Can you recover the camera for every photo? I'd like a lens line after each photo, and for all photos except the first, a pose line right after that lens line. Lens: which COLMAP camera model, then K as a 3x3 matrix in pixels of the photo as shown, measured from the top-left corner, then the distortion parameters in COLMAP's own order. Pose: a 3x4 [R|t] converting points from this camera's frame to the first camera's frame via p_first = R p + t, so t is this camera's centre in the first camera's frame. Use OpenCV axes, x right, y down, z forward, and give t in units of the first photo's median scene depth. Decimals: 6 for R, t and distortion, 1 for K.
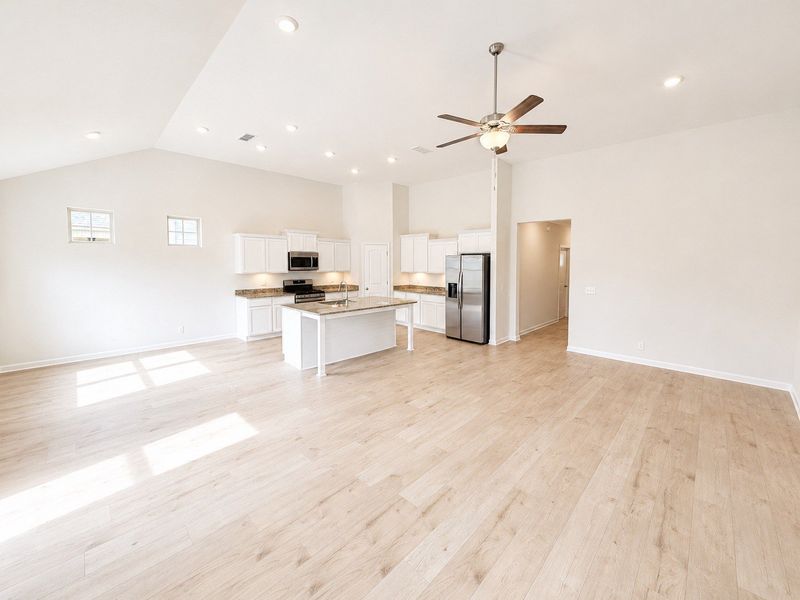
lens RADIAL K [[318.0, 0, 386.4], [0, 318.0, 295.9], [0, 0, 1]] dist [0.001148, 0.000286]
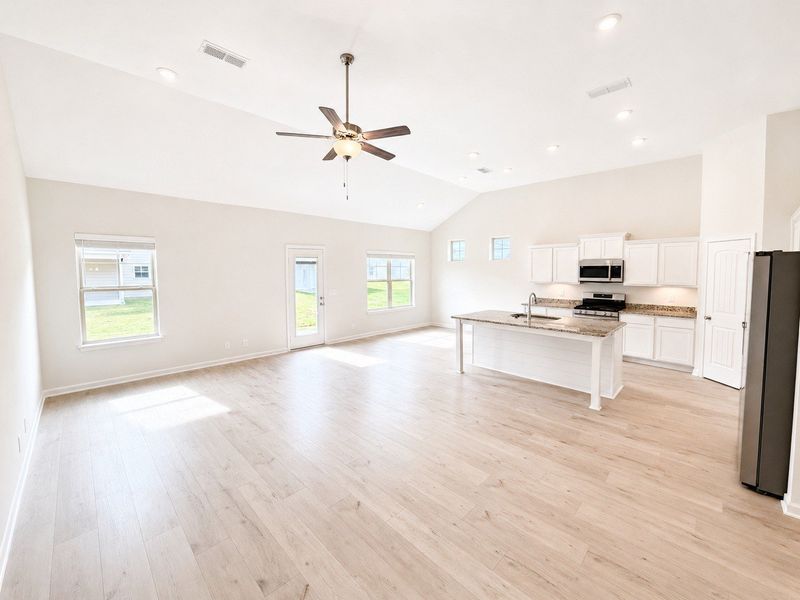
lens RADIAL K [[318.0, 0, 386.4], [0, 318.0, 295.9], [0, 0, 1]] dist [0.001148, 0.000286]
pose [[-0.008588, 0.072043, -0.997365, 0.572853], [-0.120798, 0.990022, 0.072552, -0.038123], [0.992640, 0.121103, 0.000200, 0.477168]]
